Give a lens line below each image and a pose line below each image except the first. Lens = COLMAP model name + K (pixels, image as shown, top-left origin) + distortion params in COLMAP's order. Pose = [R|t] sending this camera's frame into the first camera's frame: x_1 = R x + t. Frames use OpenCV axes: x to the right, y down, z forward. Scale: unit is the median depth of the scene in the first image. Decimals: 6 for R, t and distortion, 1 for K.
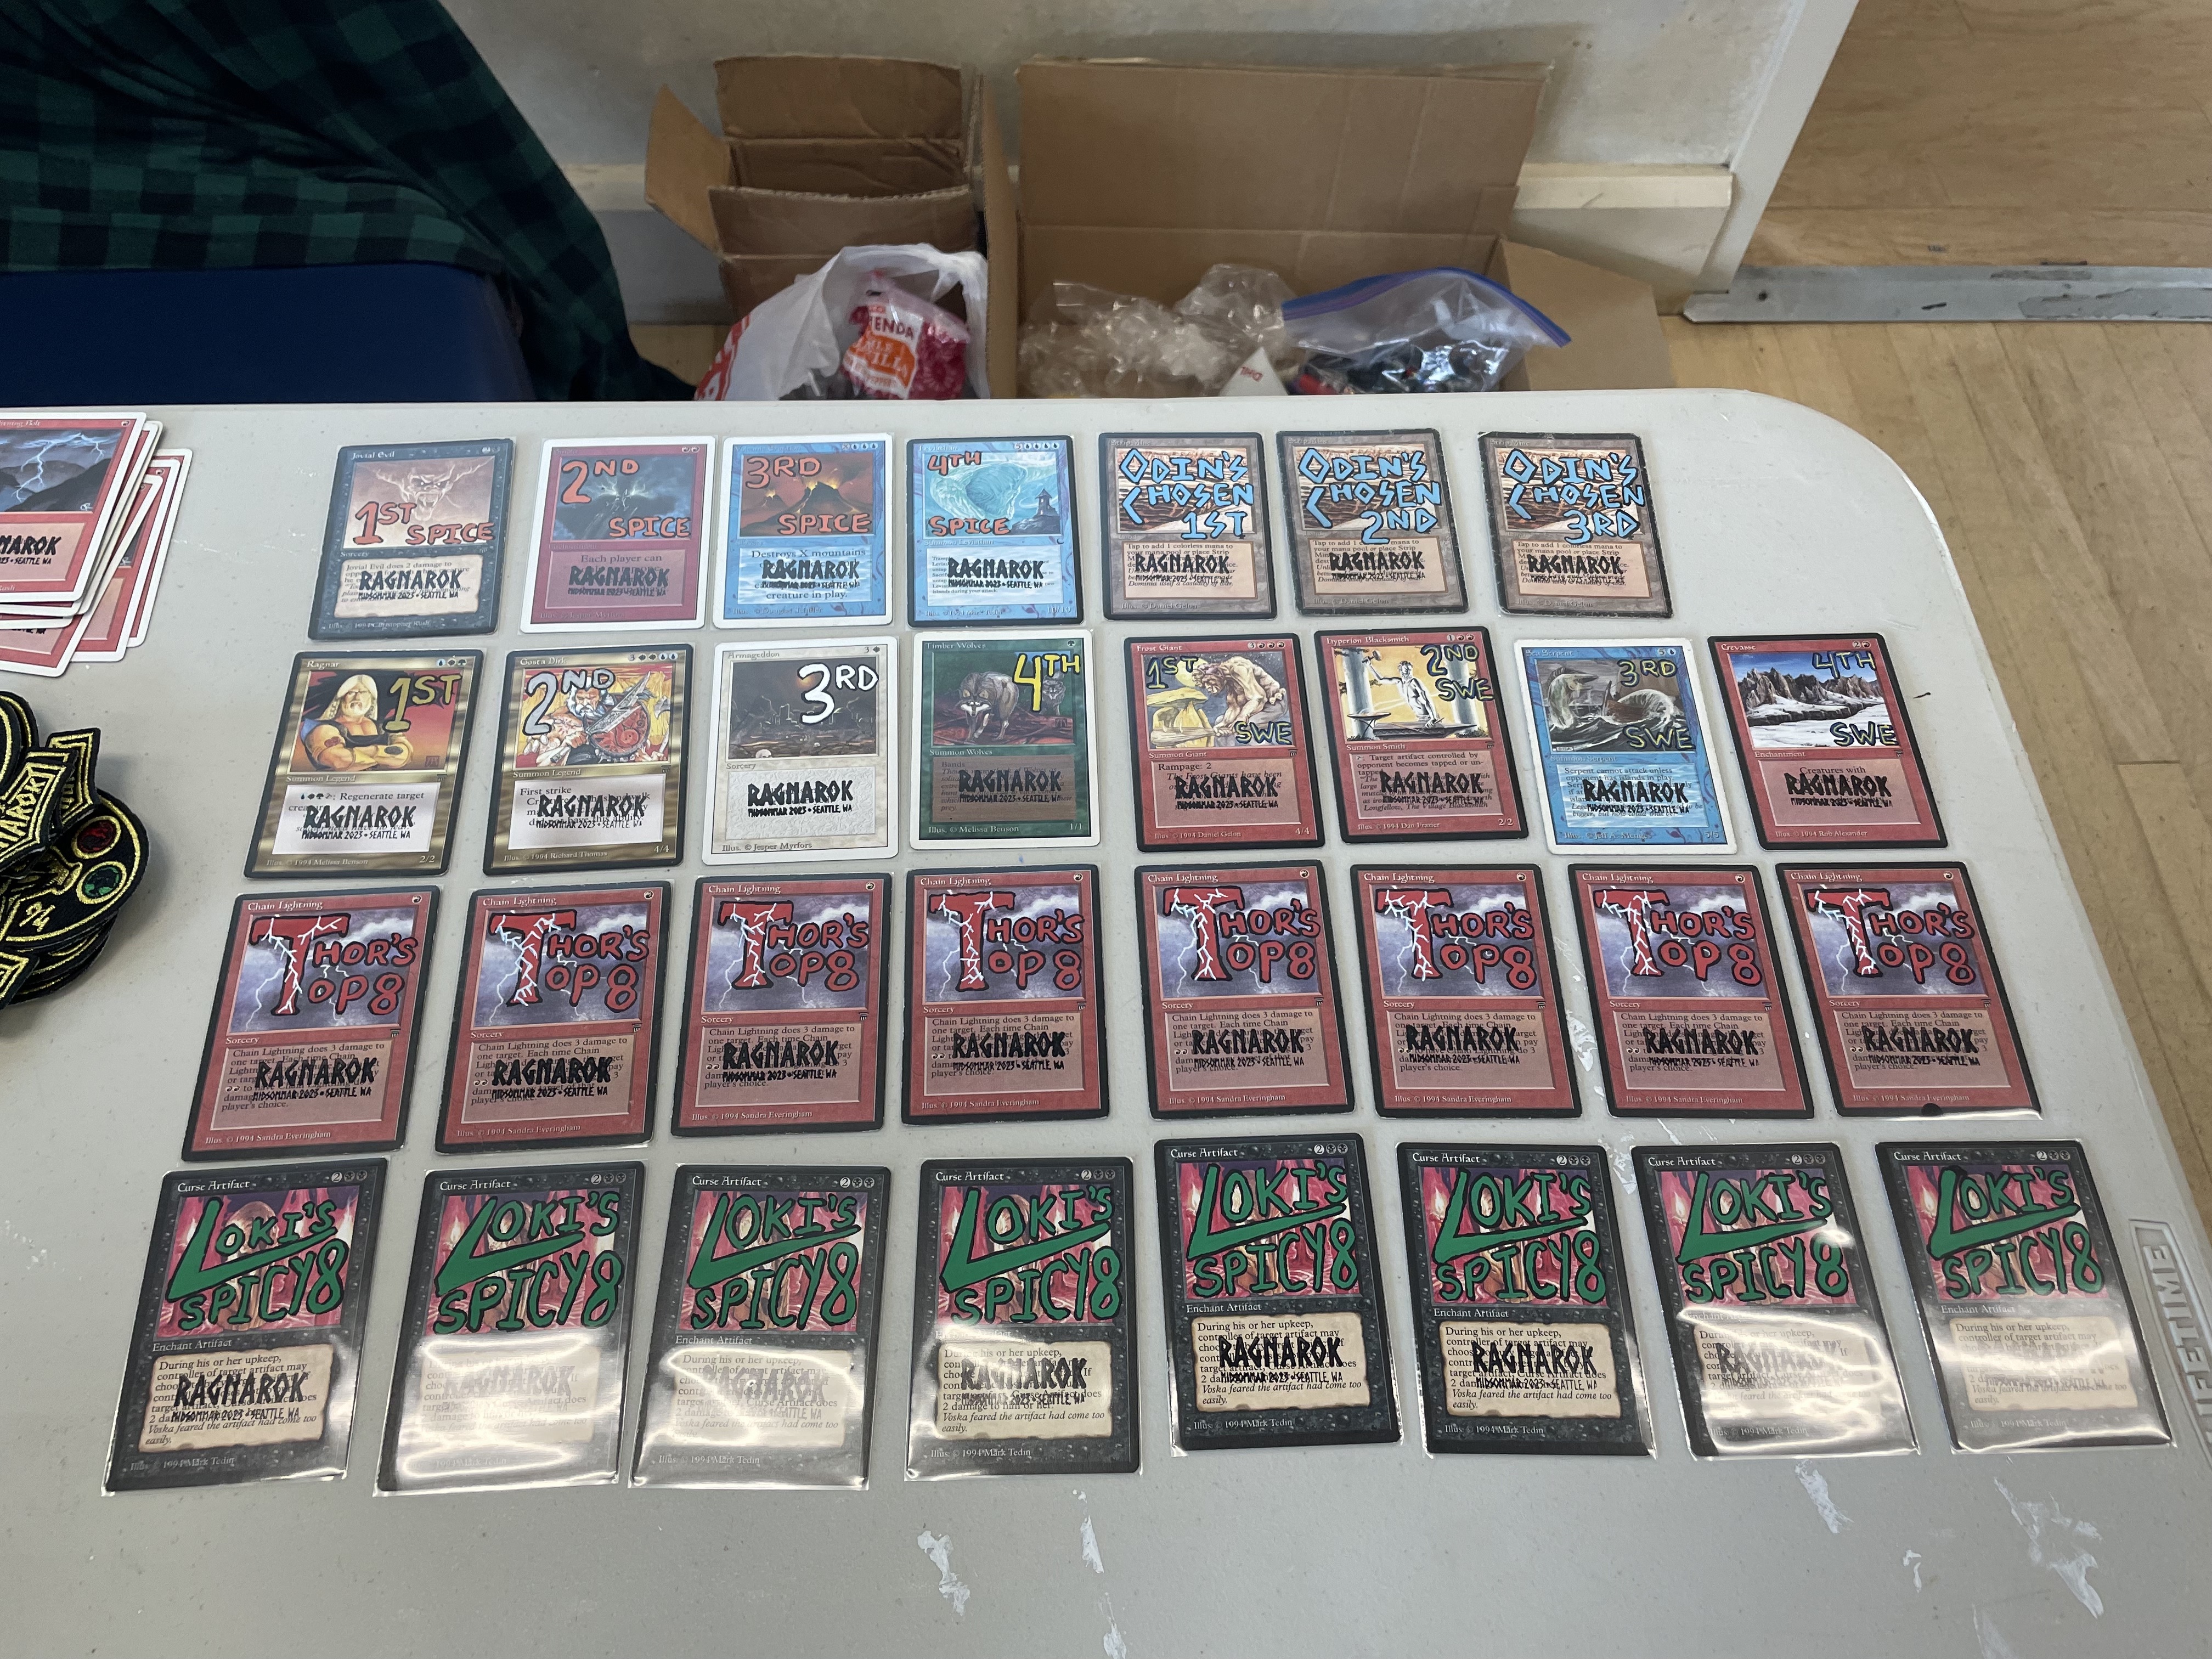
lens RADIAL K [[1671.8, 0, 1111.9], [0, 1671.8, 826.0], [0, 0, 1]] dist [0.076886, -0.104888]
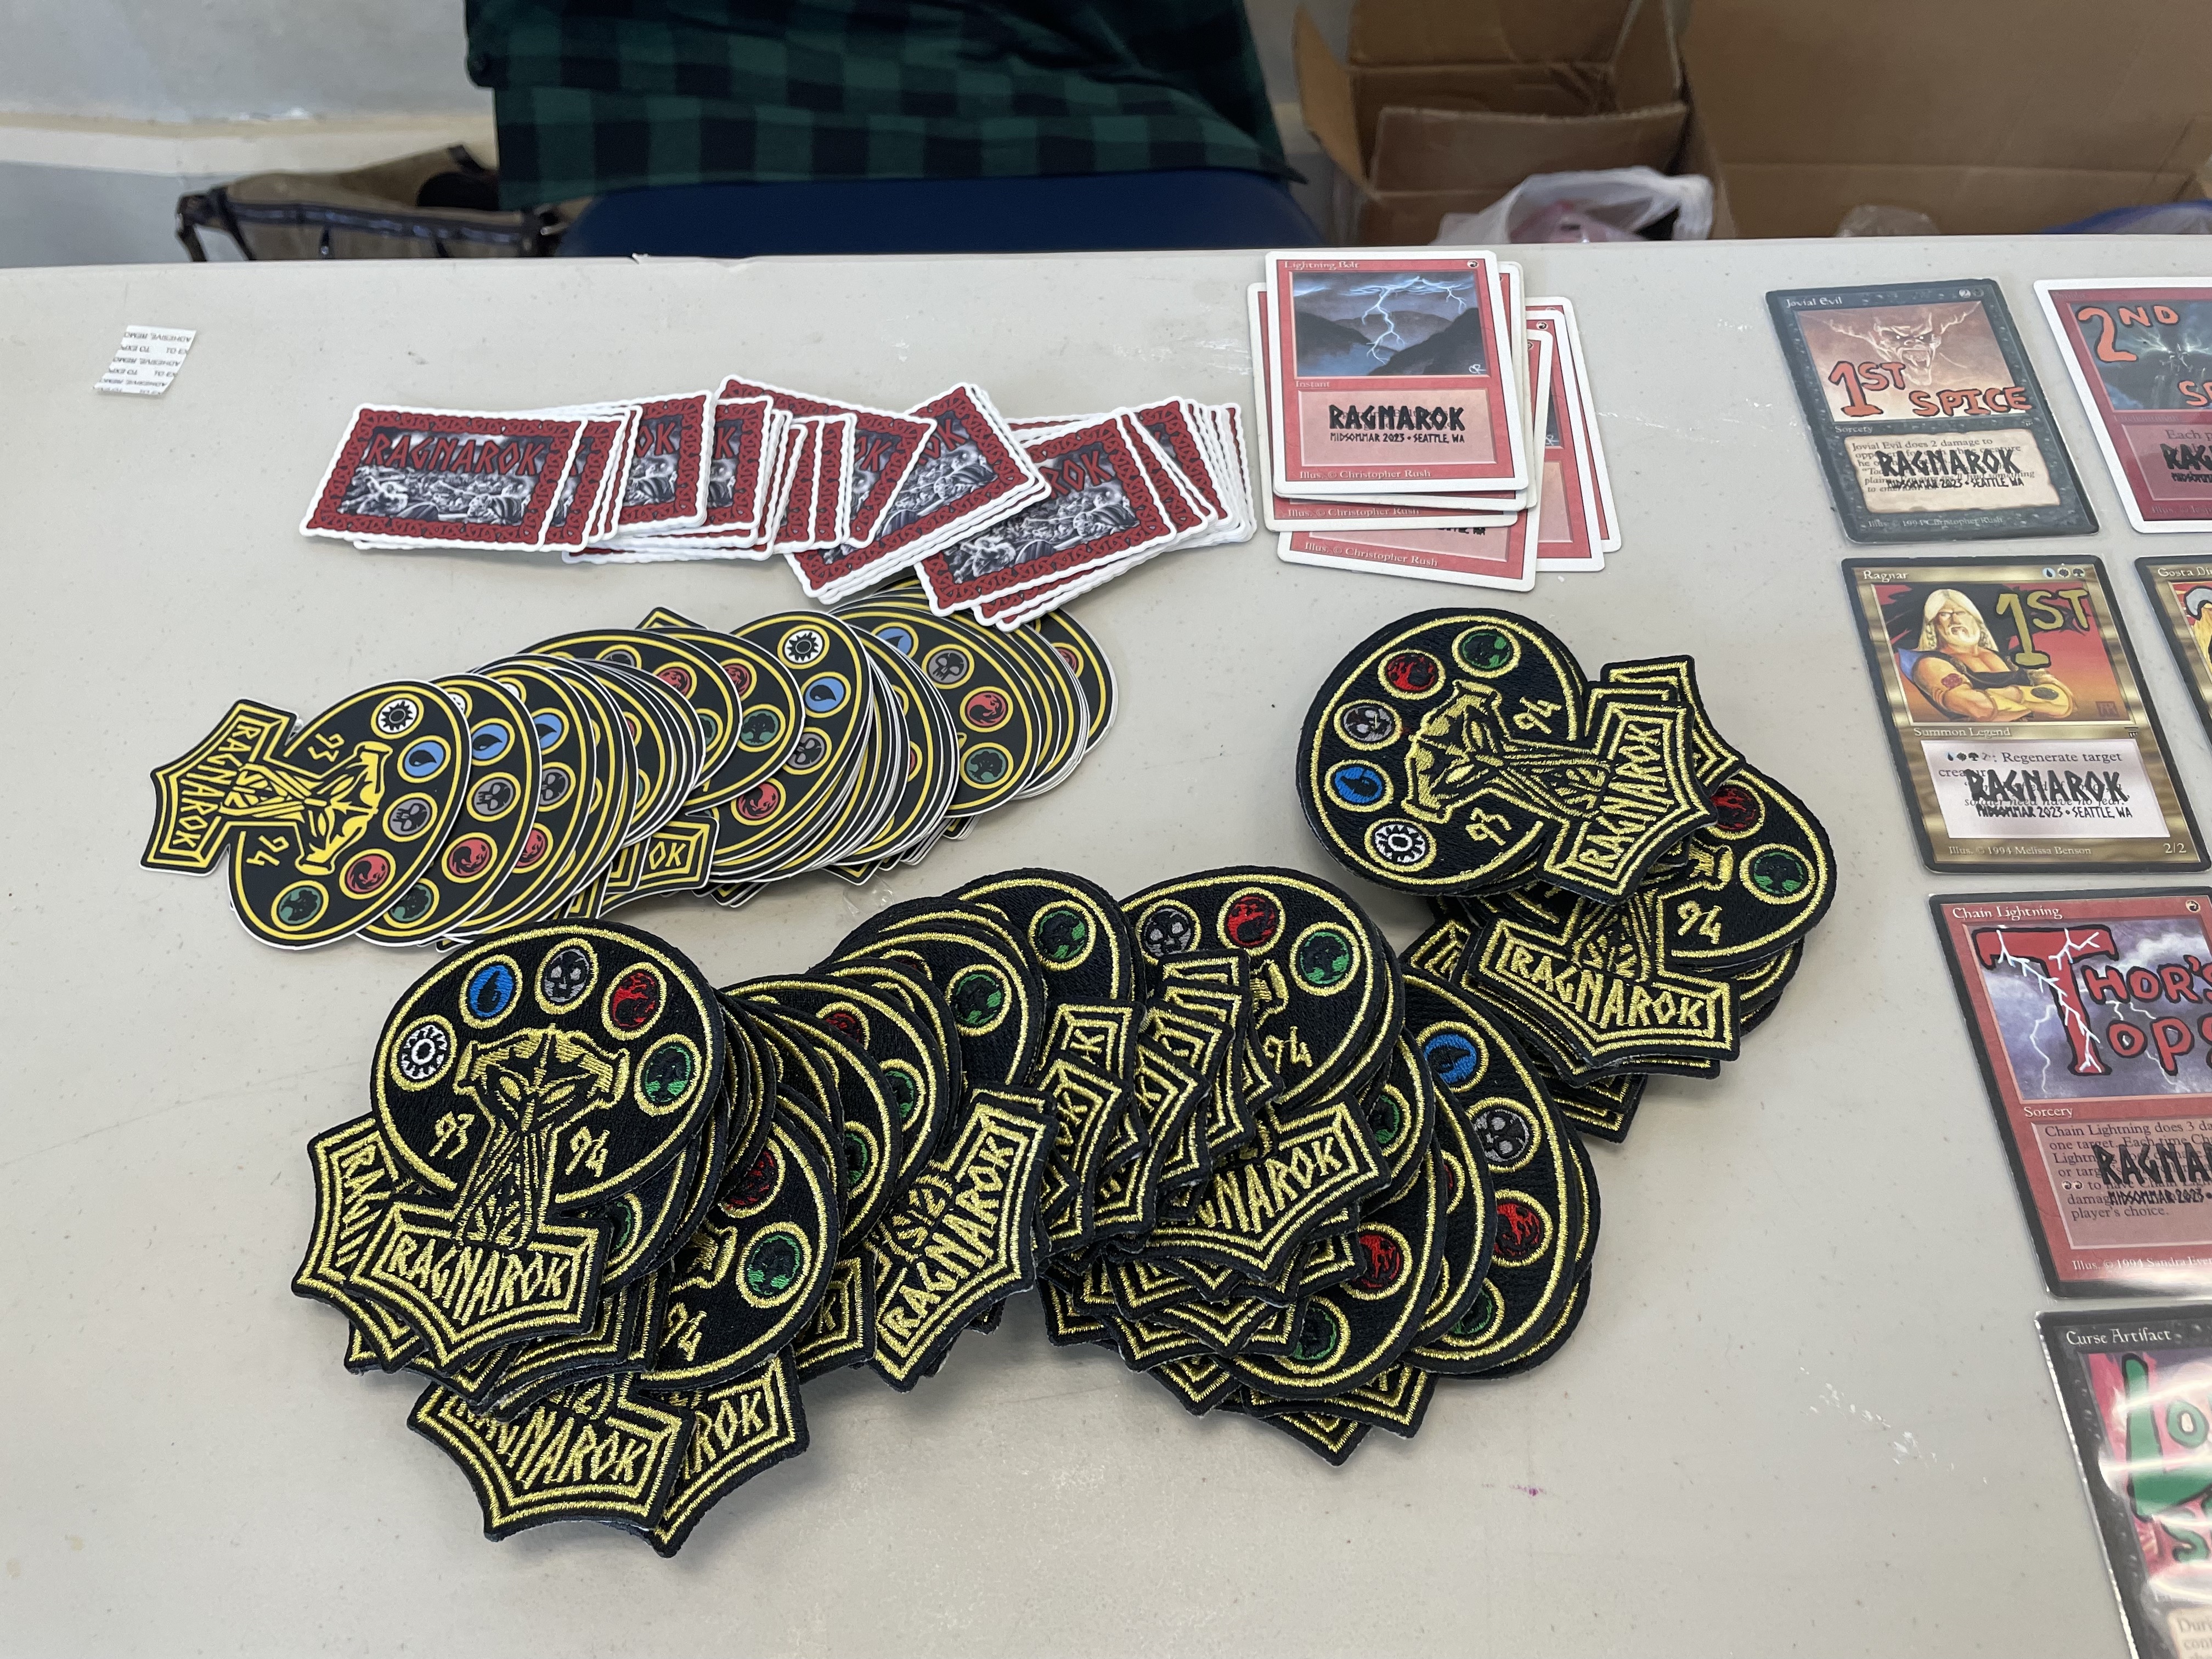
lens RADIAL K [[1671.8, 0, 1097.8], [0, 1671.8, 833.9], [0, 0, 1]] dist [0.076886, -0.104888]
pose [[0.997986, 0.013234, -0.062043, -0.749577], [-0.014060, 0.999818, -0.012895, 0.027004], [0.061861, 0.013741, 0.997990, 0.270232]]
